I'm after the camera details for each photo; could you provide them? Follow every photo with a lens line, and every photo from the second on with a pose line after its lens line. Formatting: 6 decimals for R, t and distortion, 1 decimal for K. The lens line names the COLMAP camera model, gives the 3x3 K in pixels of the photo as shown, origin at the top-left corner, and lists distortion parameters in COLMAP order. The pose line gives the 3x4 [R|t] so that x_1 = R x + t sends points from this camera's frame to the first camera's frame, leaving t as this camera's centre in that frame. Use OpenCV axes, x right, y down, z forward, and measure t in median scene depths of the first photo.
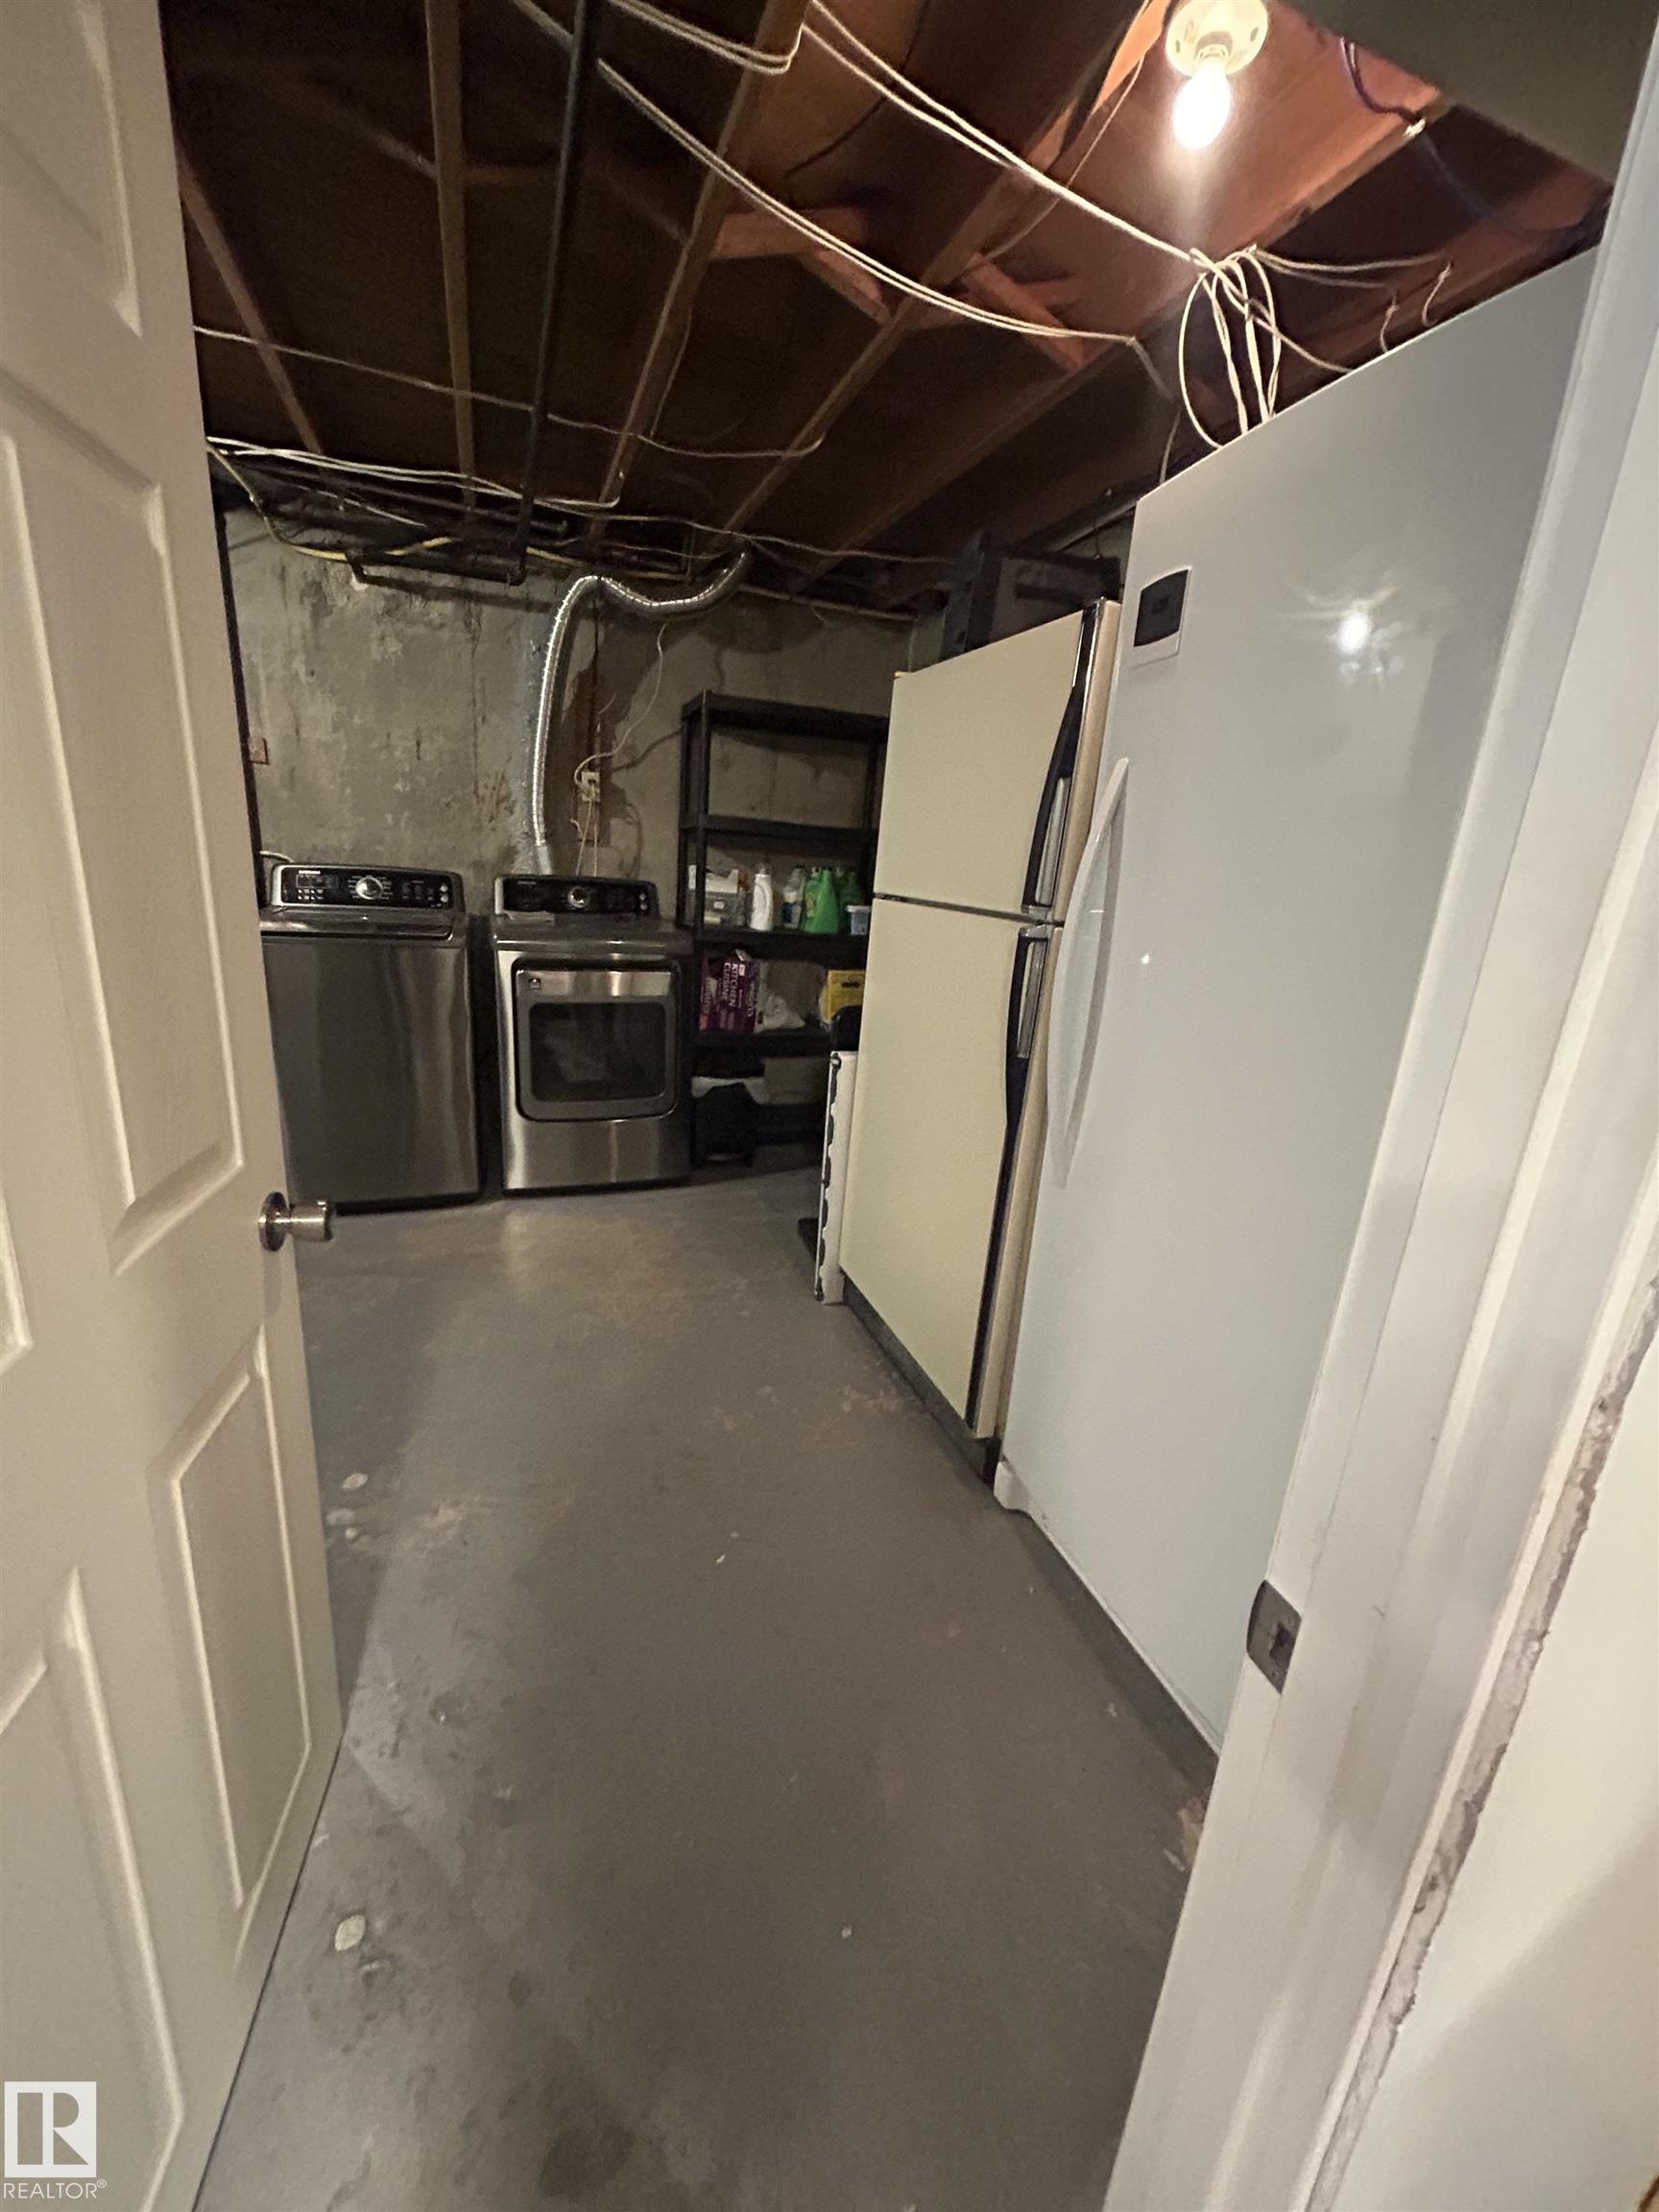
lens RADIAL K [[883.8, 0, 832.0], [0, 883.8, 1107.8], [0, 0, 1]] dist [-0.000469, 0.000858]
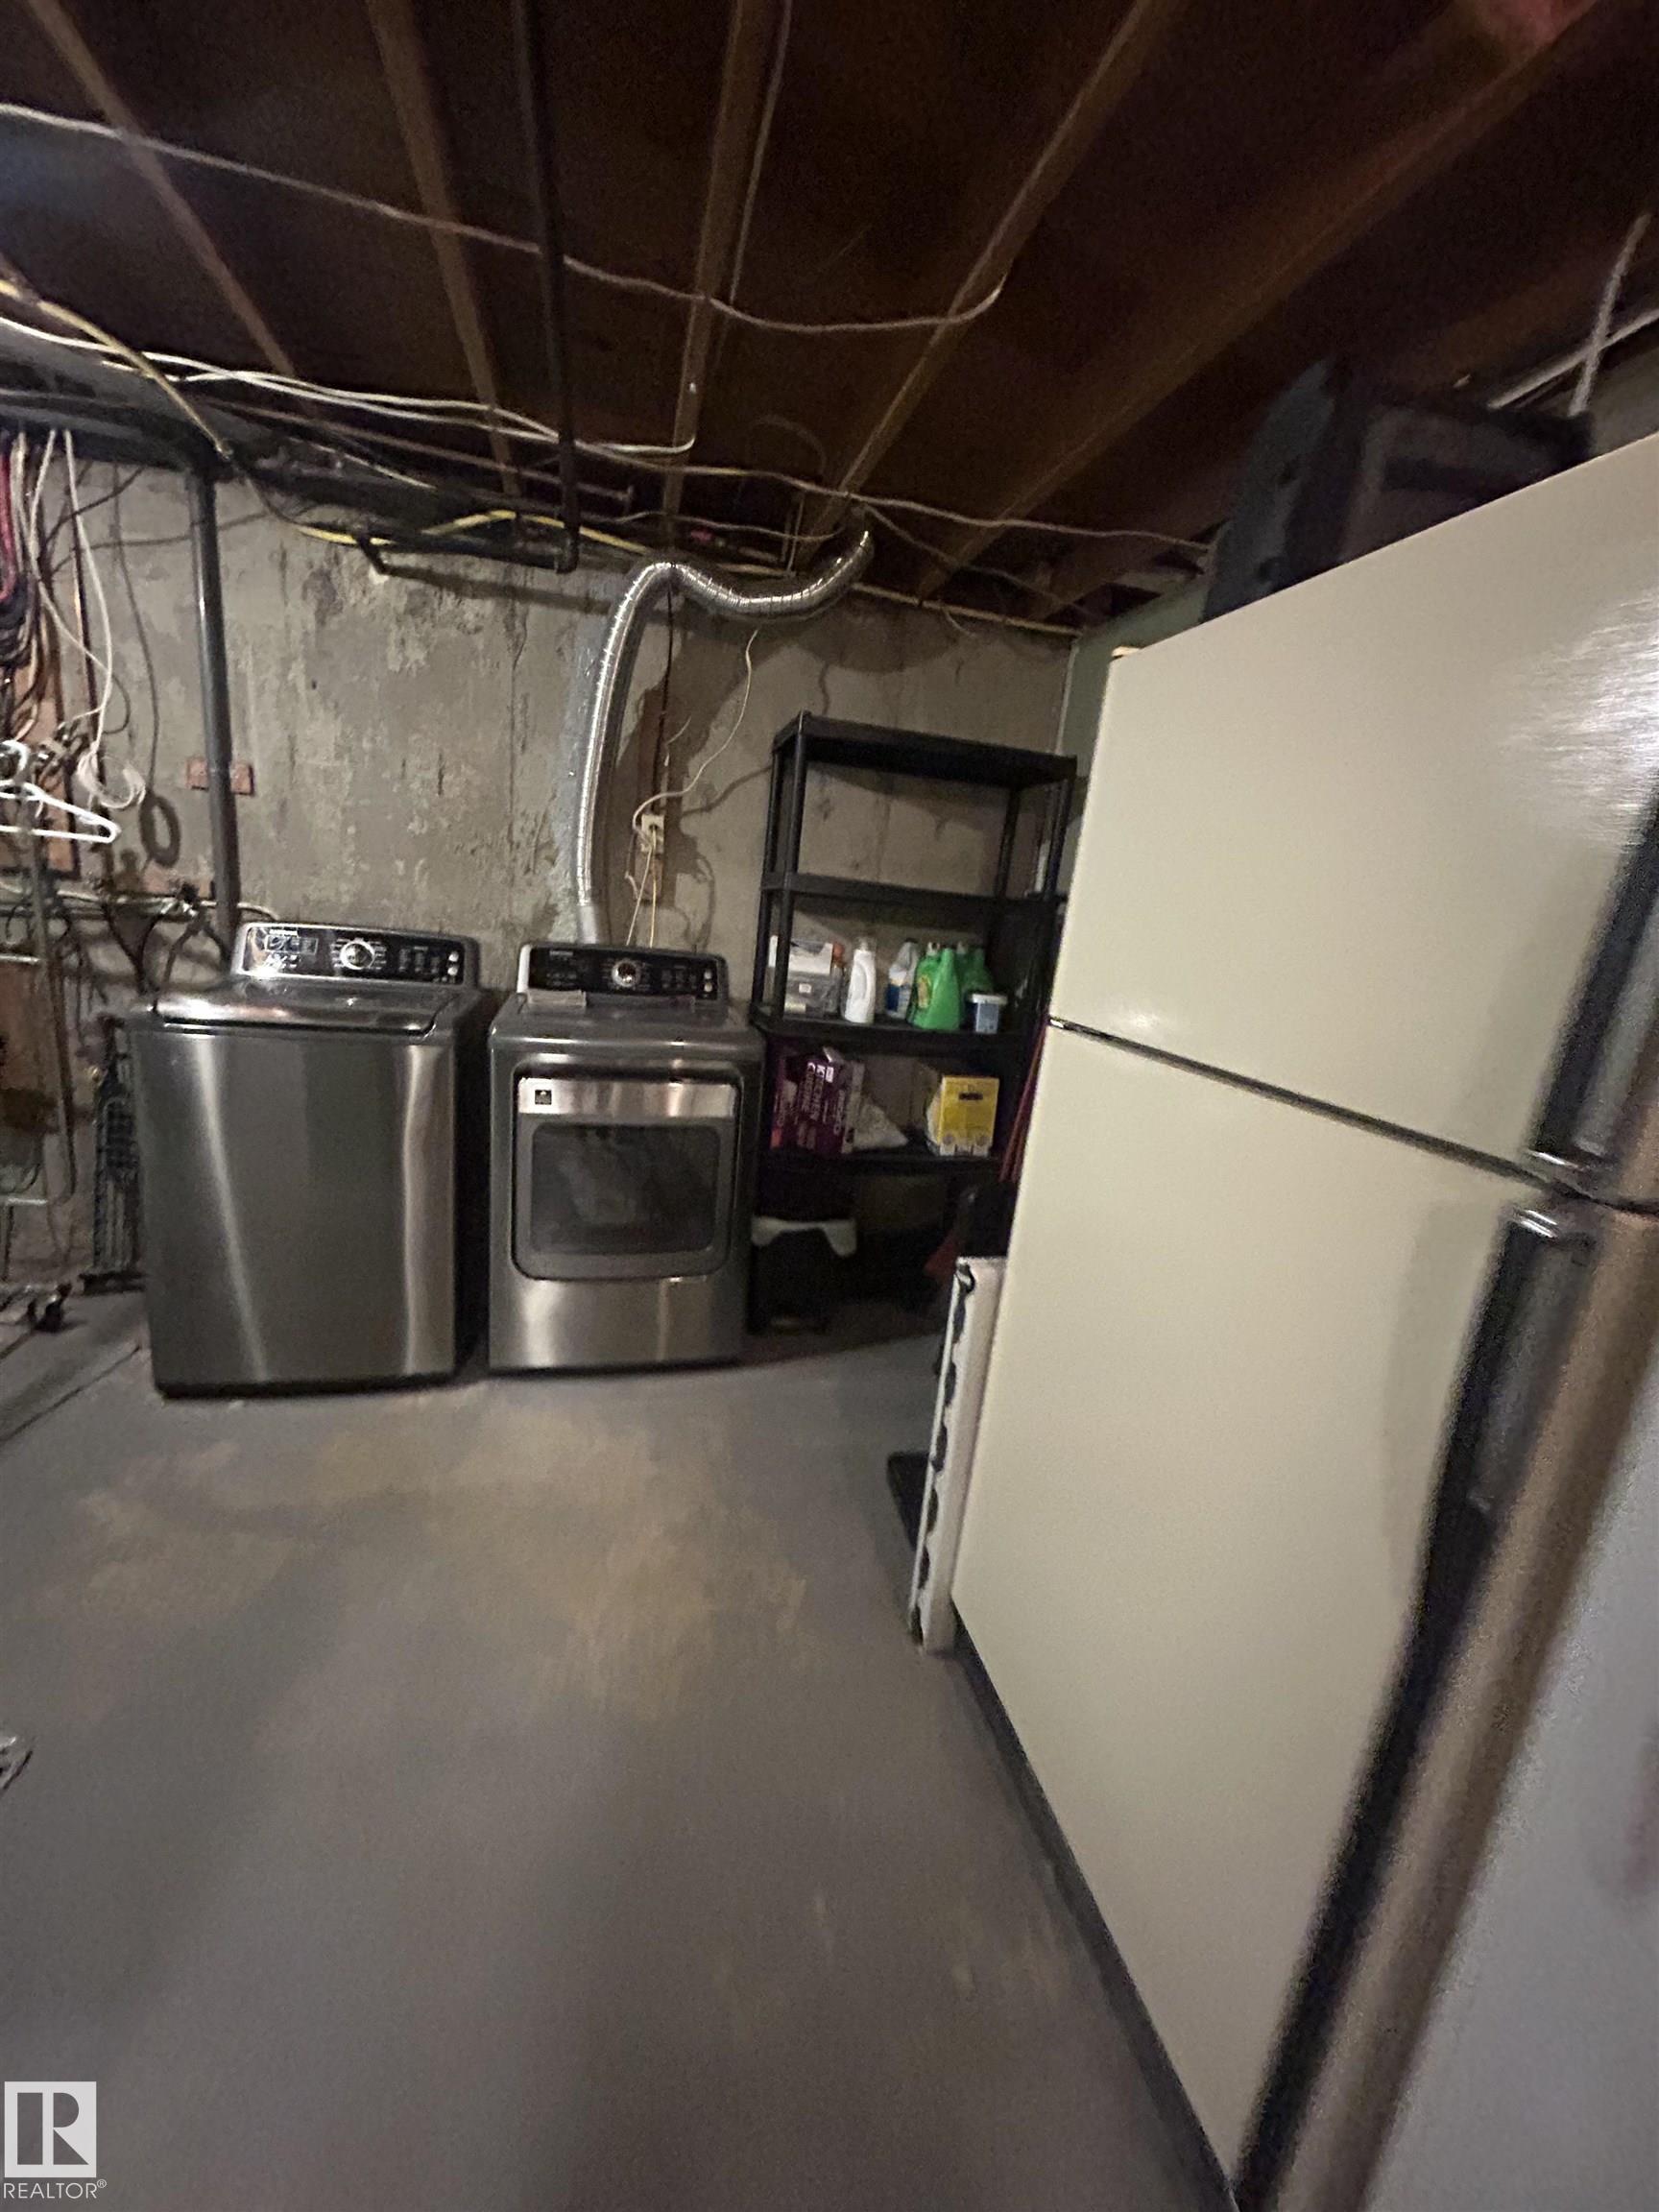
lens RADIAL K [[880.4, 0, 834.6], [0, 880.4, 1108.1], [0, 0, 1]] dist [-0.000325, 0.000001]
pose [[0.993585, 0.054637, -0.099011, -0.021914], [-0.059943, 0.996876, -0.051433, -0.092018], [0.095891, 0.057038, 0.993756, 0.258062]]
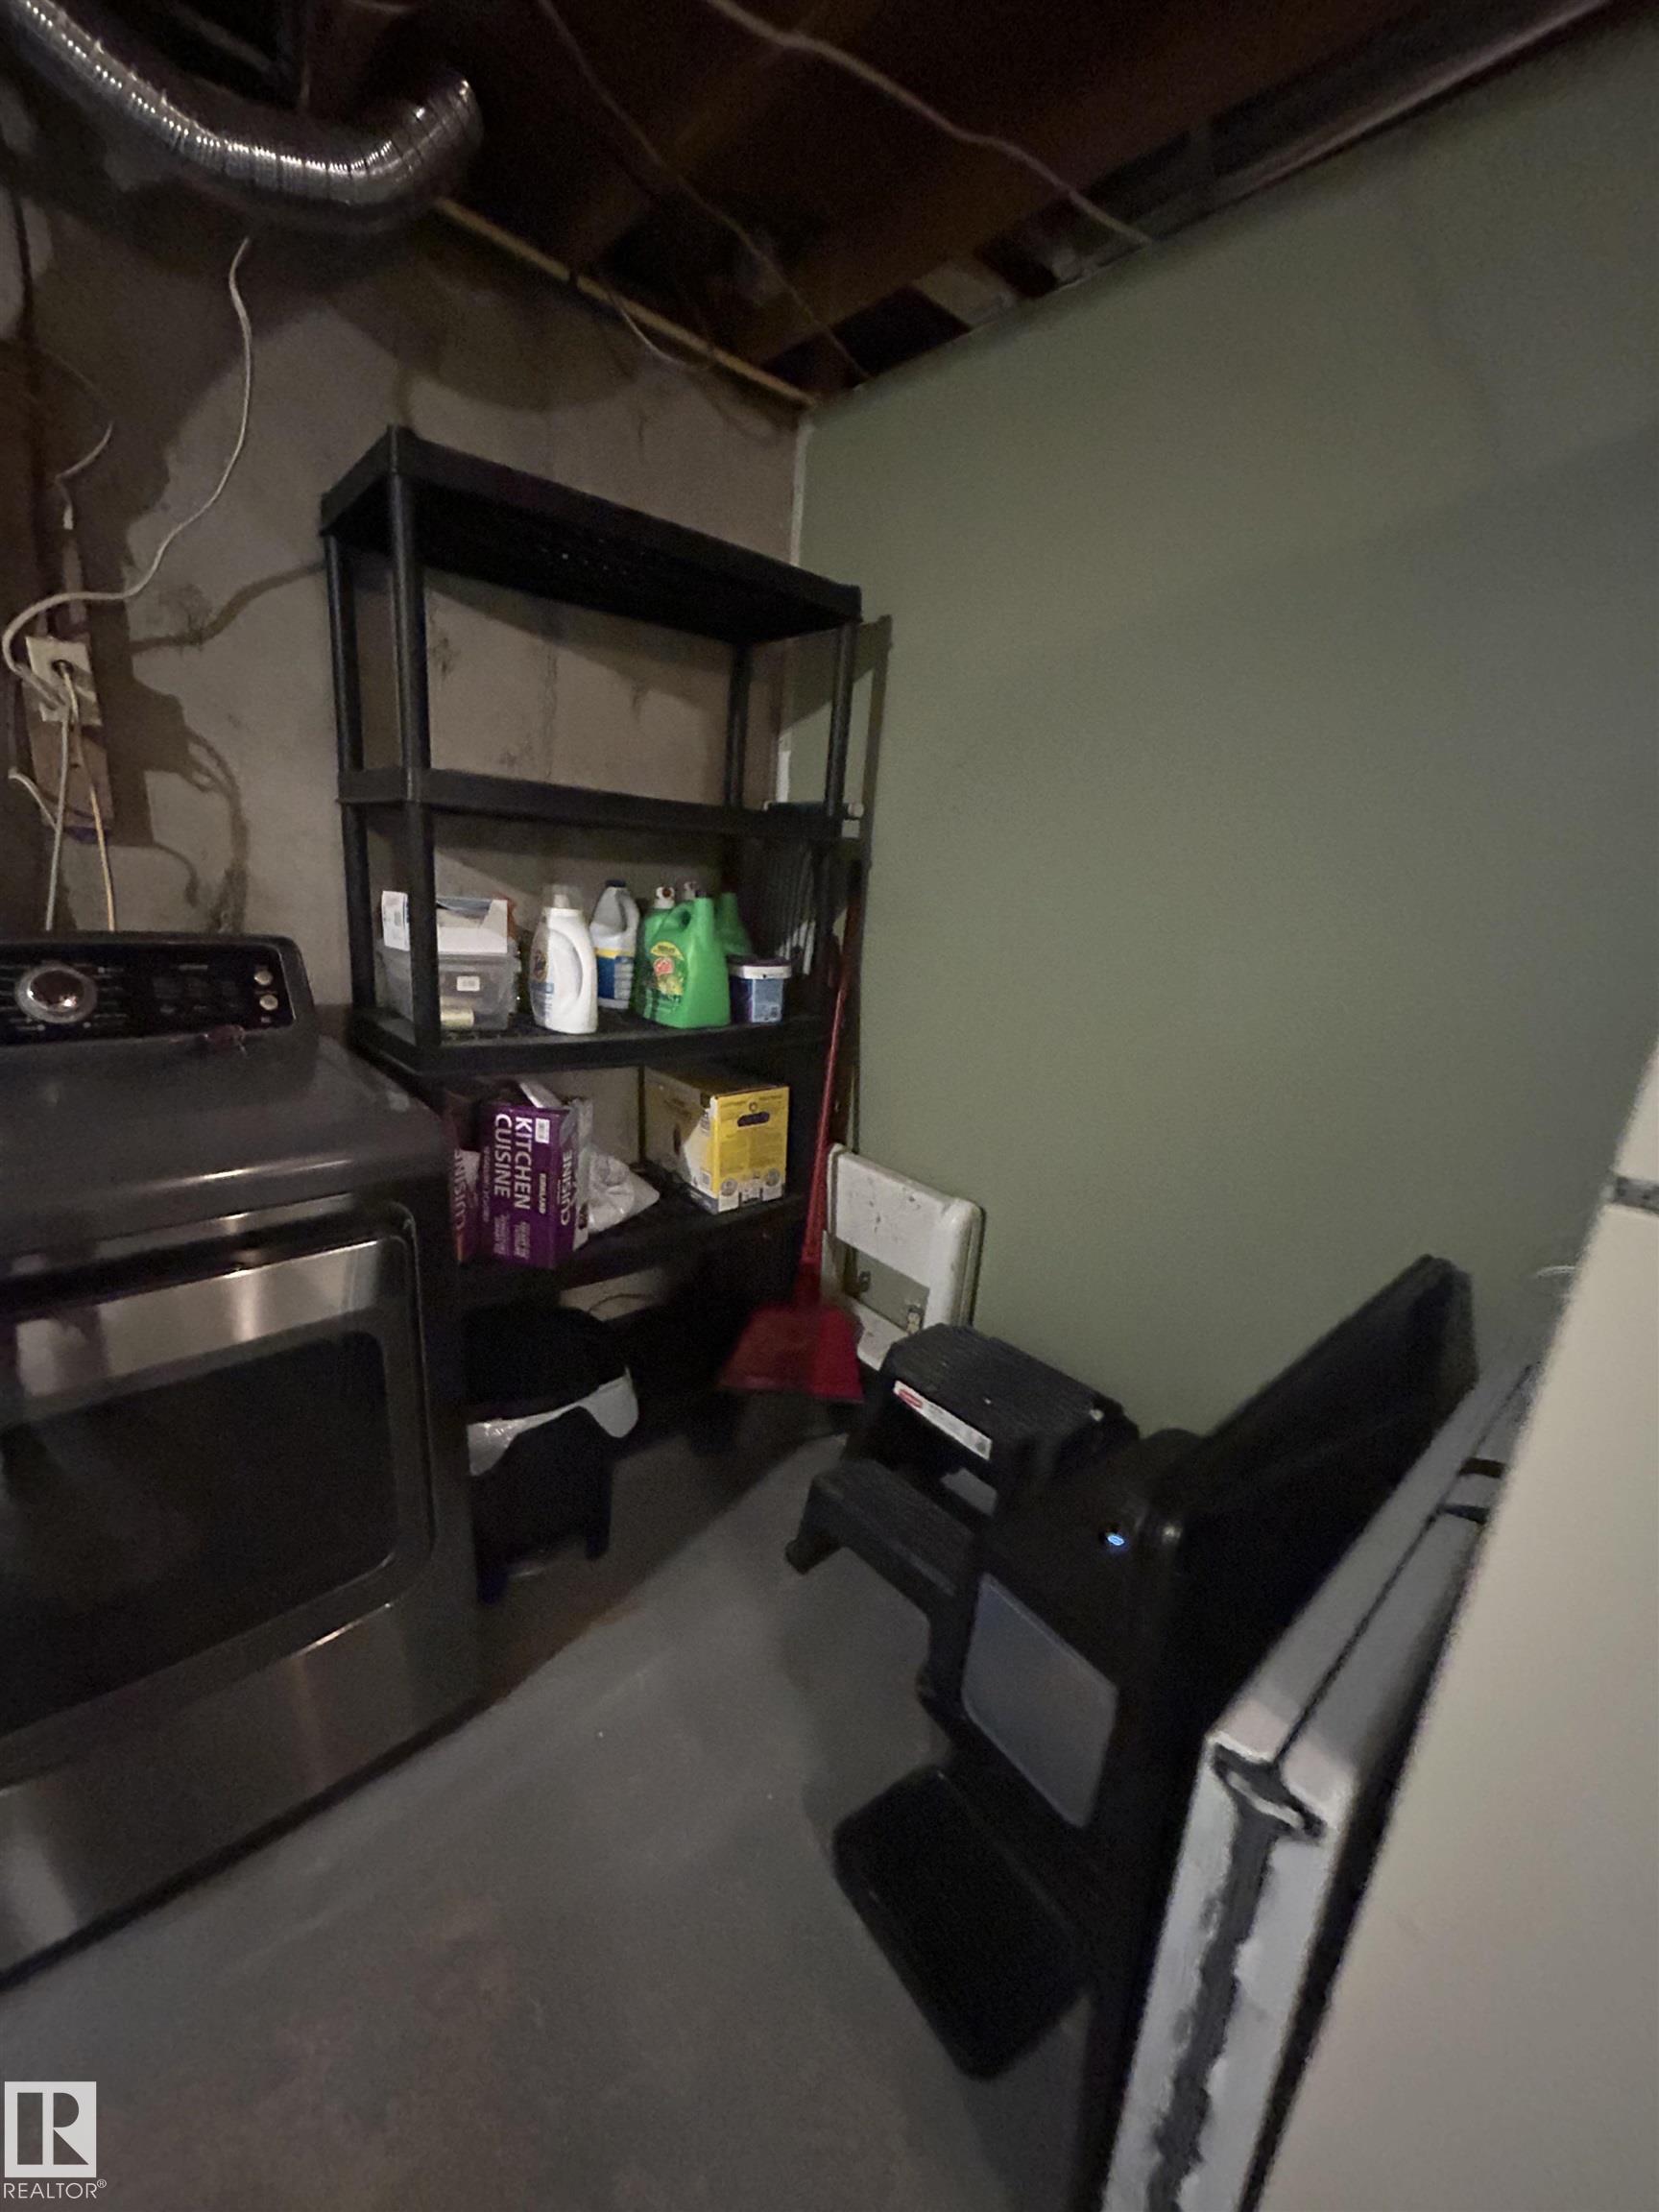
lens RADIAL K [[883.8, 0, 832.0], [0, 883.8, 1107.8], [0, 0, 1]] dist [-0.000469, 0.000858]
pose [[0.937191, -0.095874, 0.335381, -0.118011], [0.085736, 0.995304, 0.044940, -0.182569], [-0.338115, -0.013363, 0.941010, 0.561386]]
